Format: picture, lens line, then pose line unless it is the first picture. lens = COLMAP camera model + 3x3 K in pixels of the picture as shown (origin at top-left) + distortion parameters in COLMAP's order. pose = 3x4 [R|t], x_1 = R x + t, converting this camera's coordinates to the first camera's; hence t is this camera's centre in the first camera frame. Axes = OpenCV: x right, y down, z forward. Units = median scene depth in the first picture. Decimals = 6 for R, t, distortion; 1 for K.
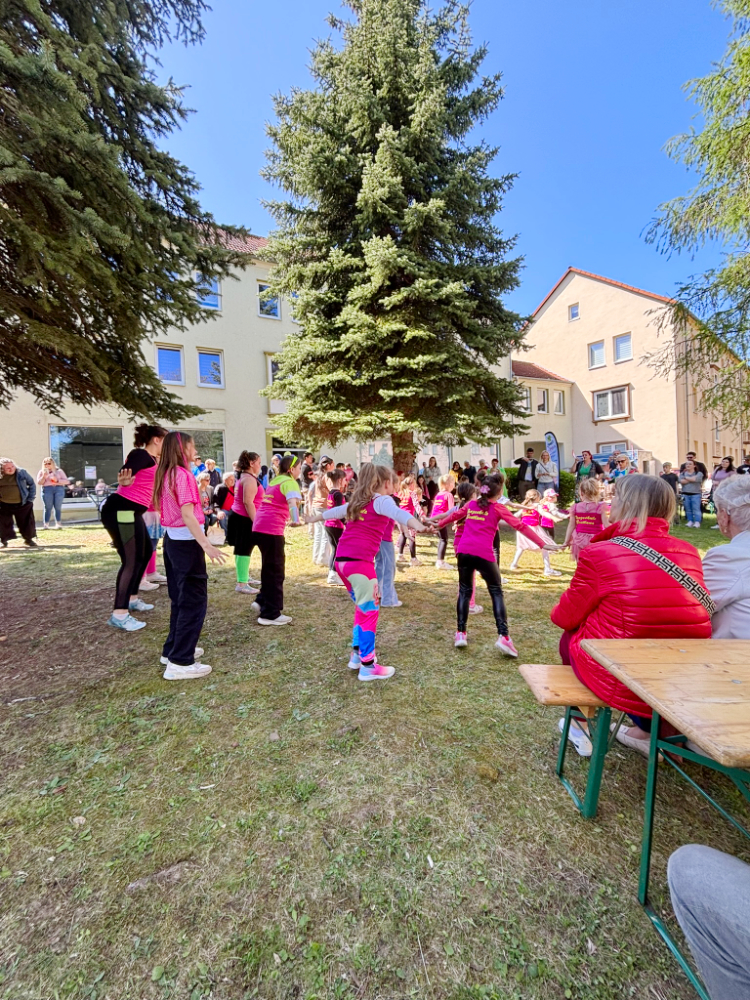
lens RADIAL K [[402.1, 0, 373.7], [0, 402.1, 505.9], [0, 0, 1]] dist [-0.017948, -0.000046]
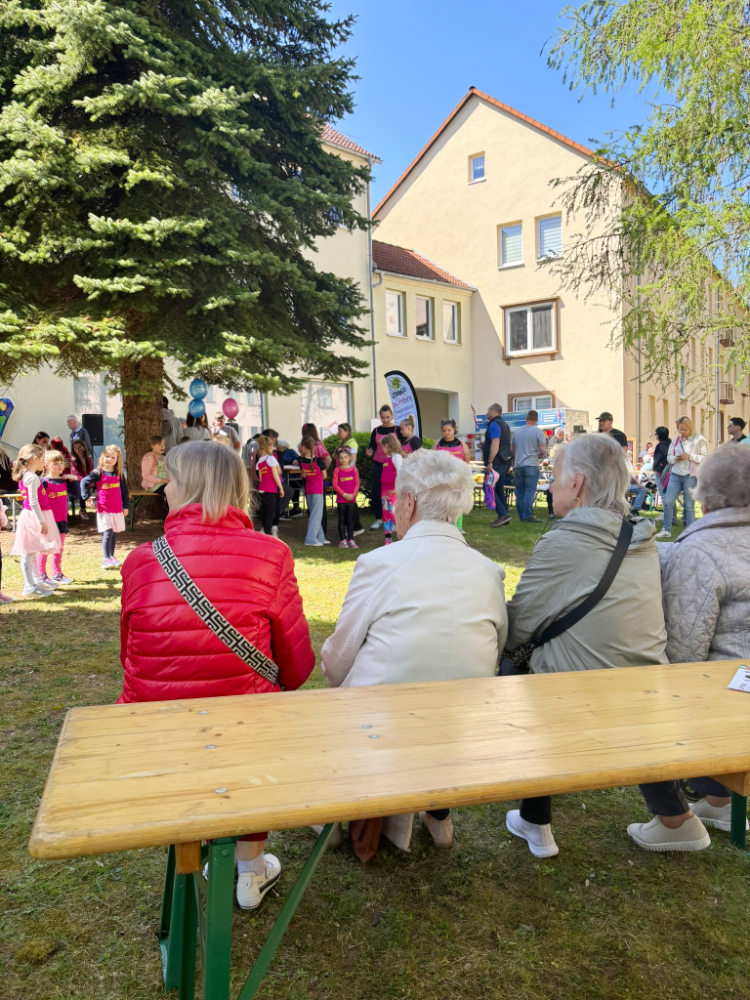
lens RADIAL K [[747.8, 0, 379.4], [0, 747.8, 506.0], [0, 0, 1]] dist [0.046701, -0.055752]
pose [[0.960662, -0.000796, 0.277719, 0.118304], [-0.001835, 0.999956, 0.009215, 0.000493], [-0.277714, -0.009362, 0.960618, -0.051775]]
